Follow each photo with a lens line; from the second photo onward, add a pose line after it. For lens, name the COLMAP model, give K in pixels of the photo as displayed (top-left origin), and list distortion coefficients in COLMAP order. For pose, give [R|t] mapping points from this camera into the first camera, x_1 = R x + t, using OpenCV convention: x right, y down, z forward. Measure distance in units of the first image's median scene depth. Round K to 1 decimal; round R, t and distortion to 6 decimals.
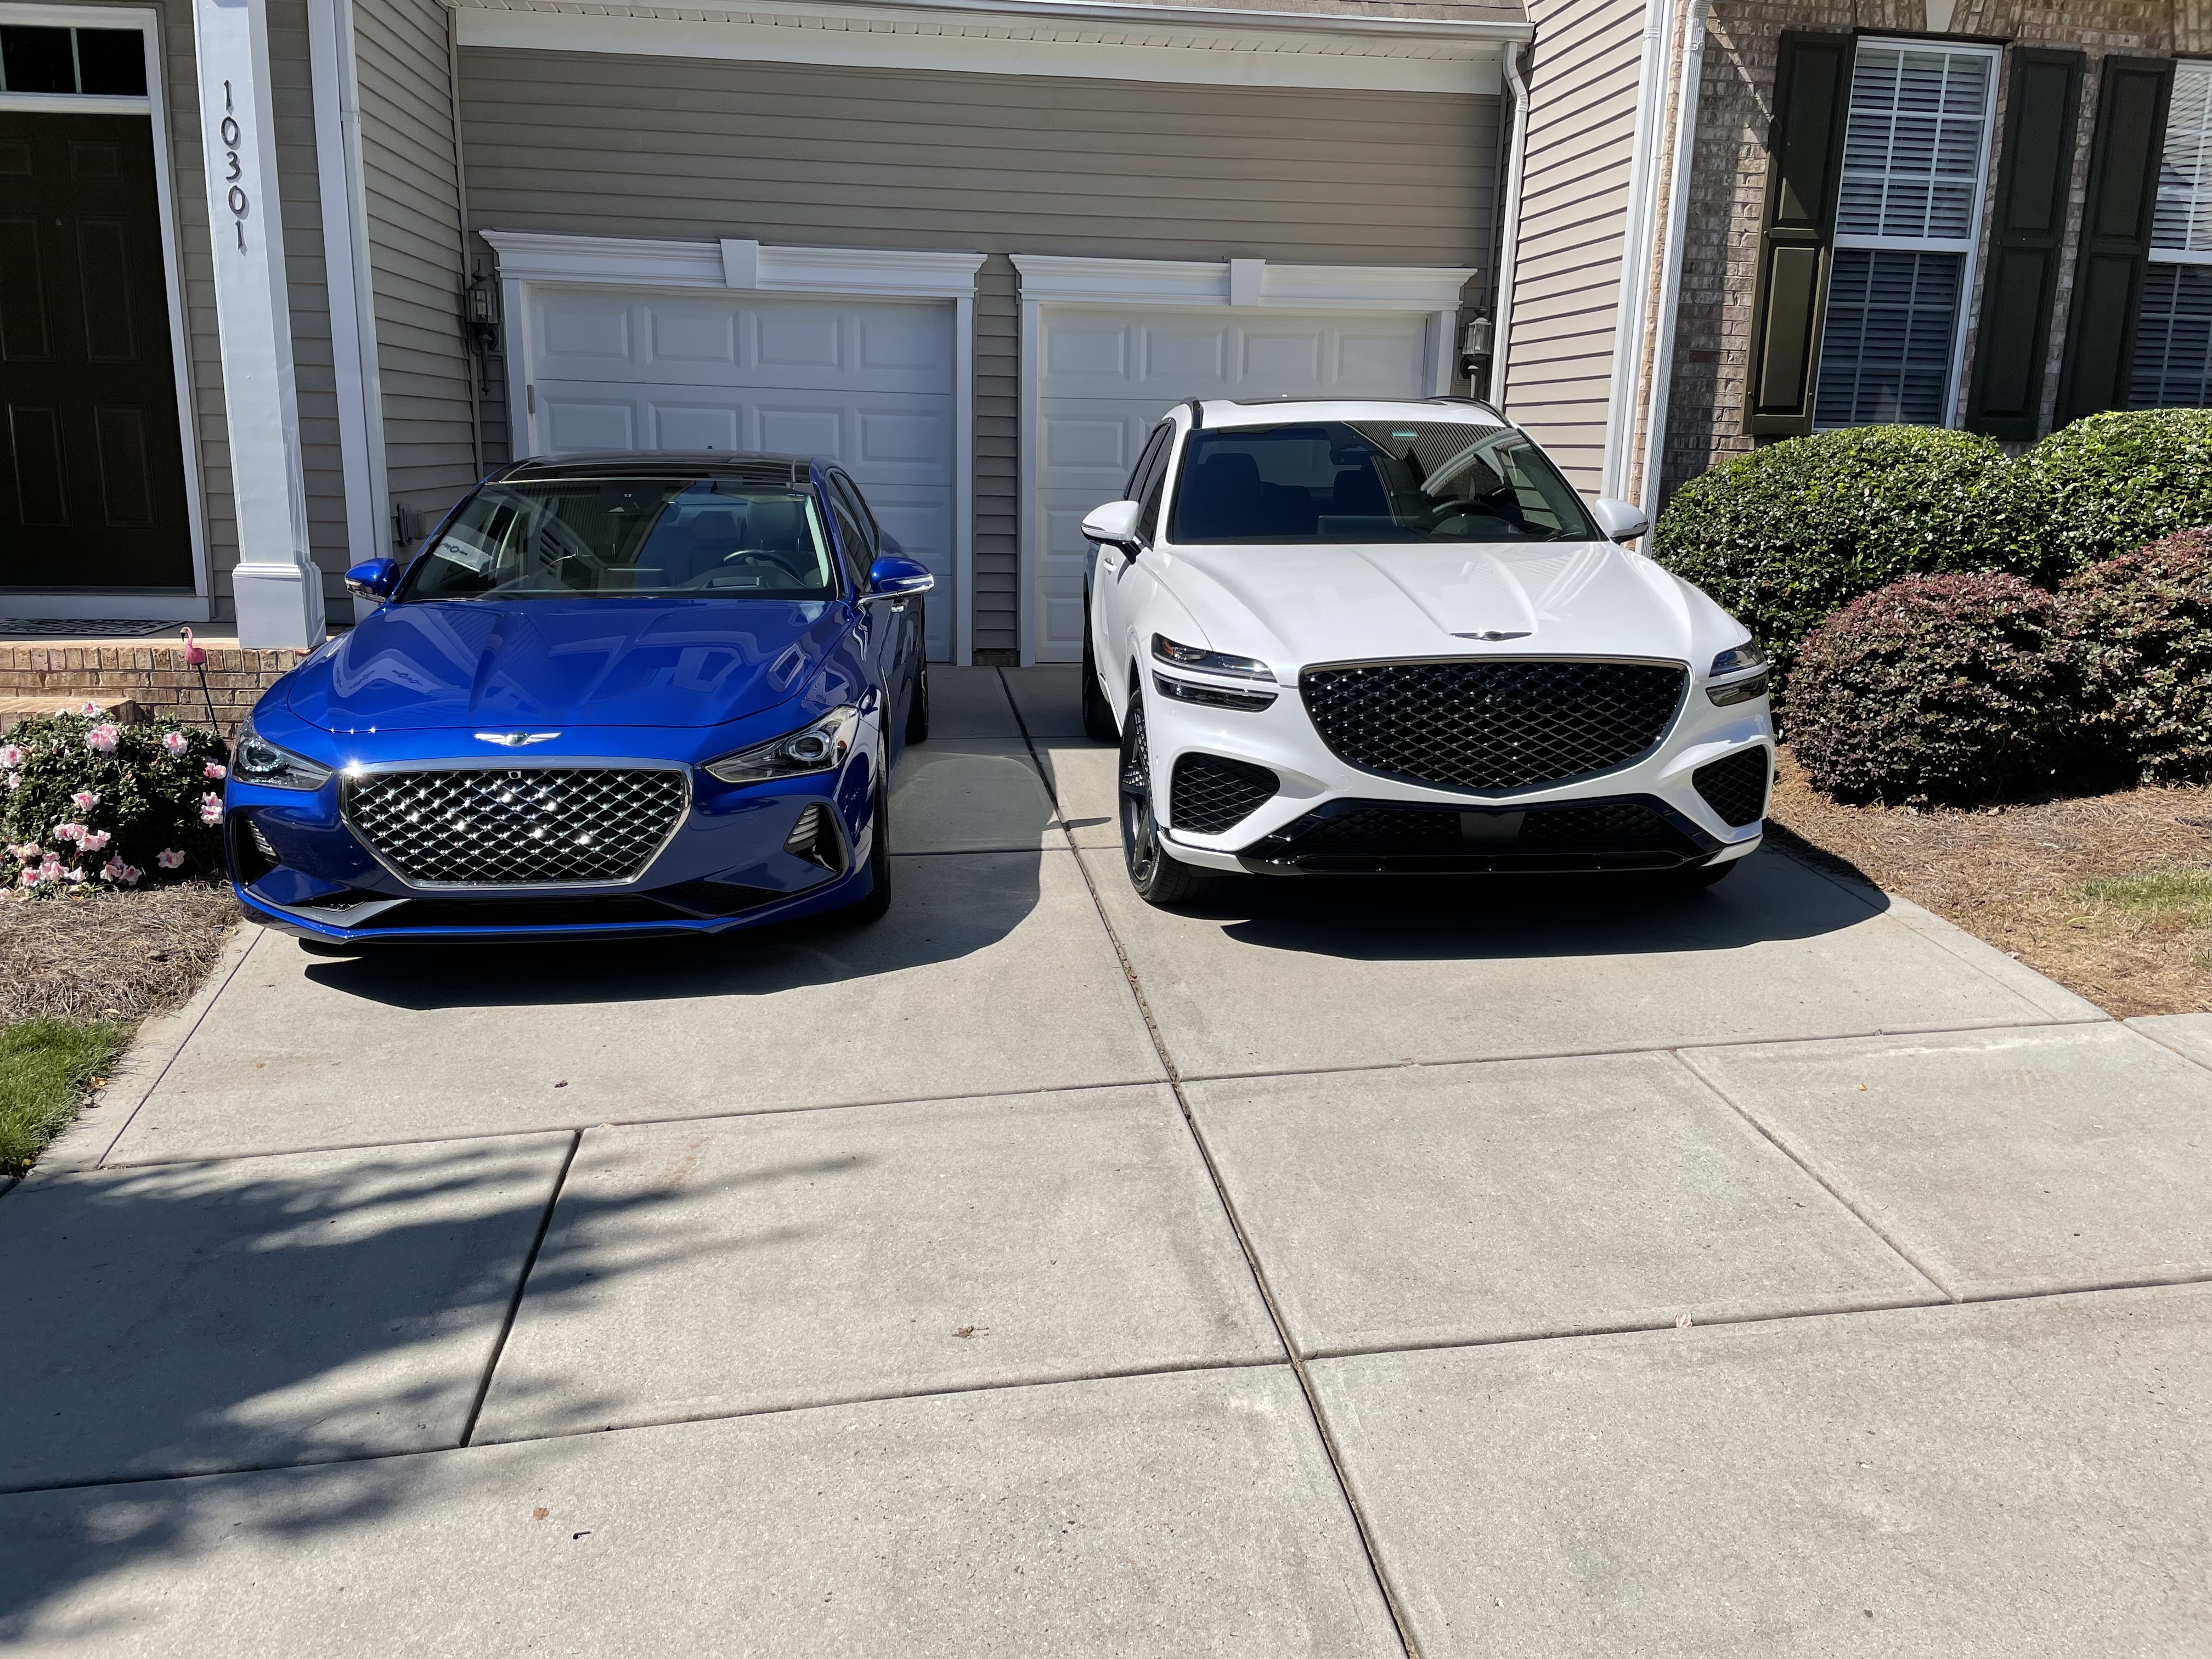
lens RADIAL K [[1688.7, 0, 1106.0], [0, 1688.7, 829.5], [0, 0, 1]] dist [0.002606, -0.001488]
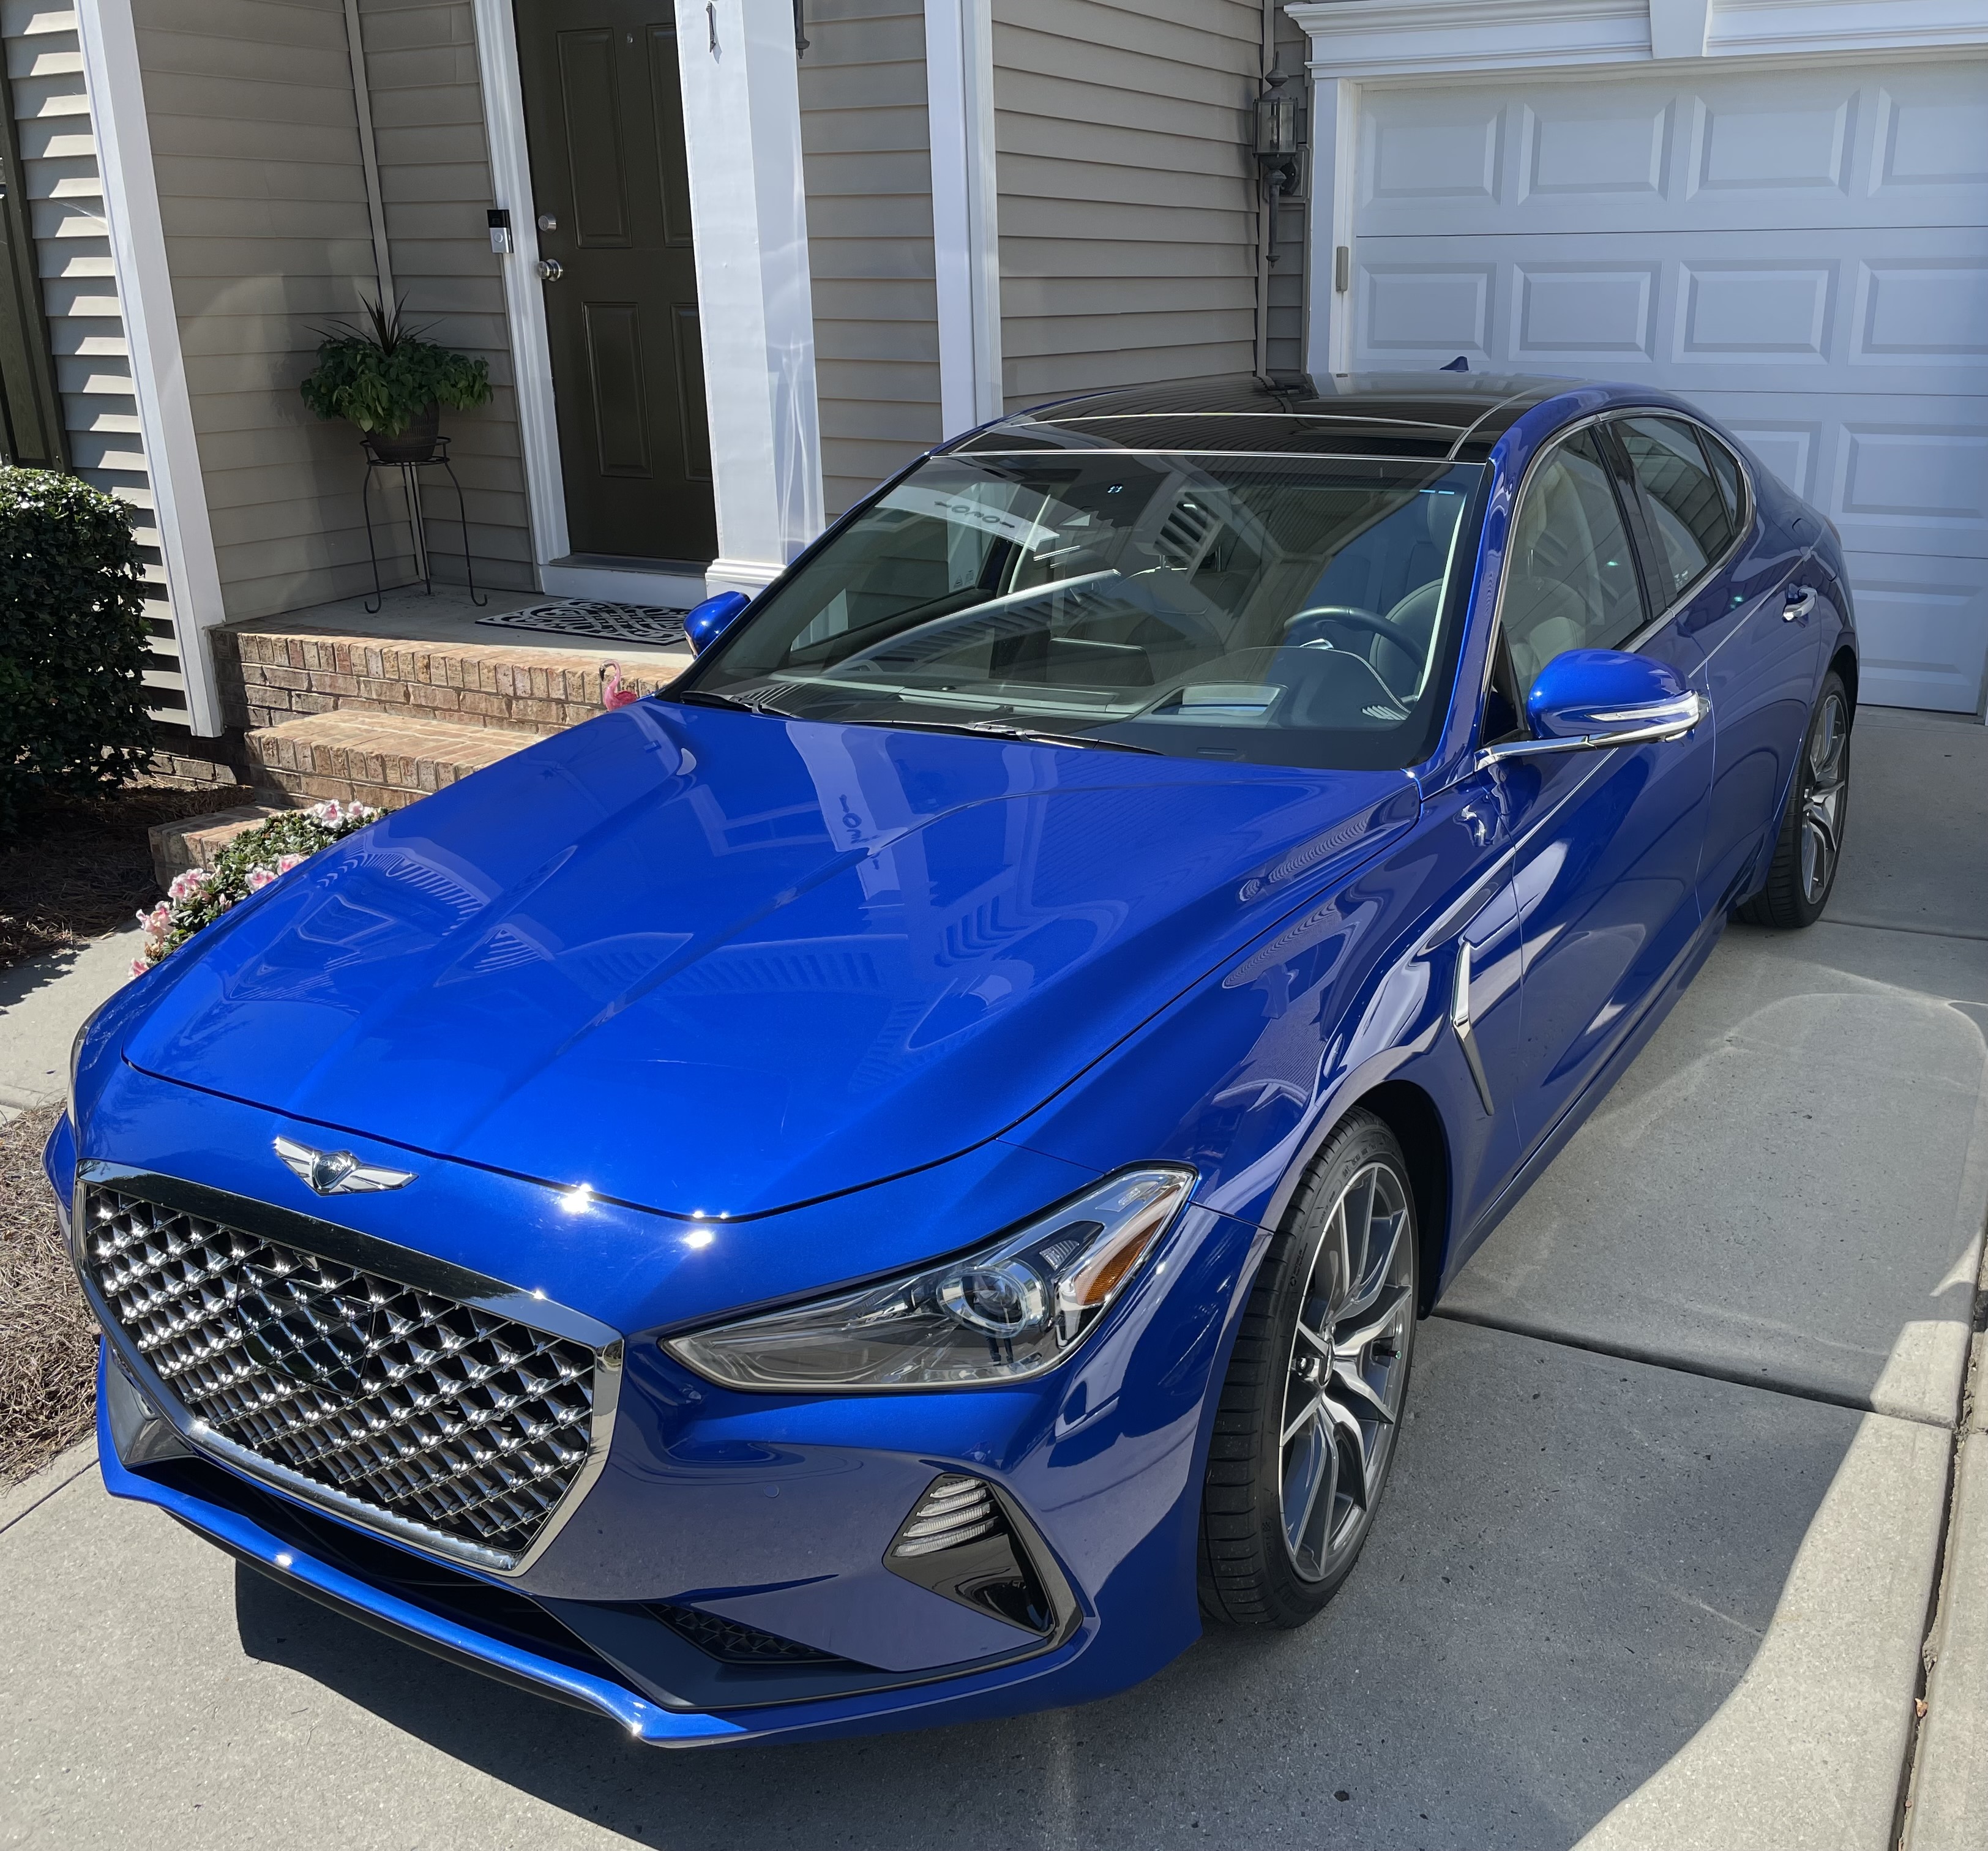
lens RADIAL K [[1831.5, 0, 1097.5], [0, 1831.5, 929.5], [0, 0, 1]] dist [0.089631, -0.147922]
pose [[0.819089, 0.157242, -0.551695, 0.033418], [-0.098326, 0.985951, 0.135030, -0.126678], [0.565177, -0.056355, 0.823043, 0.481354]]
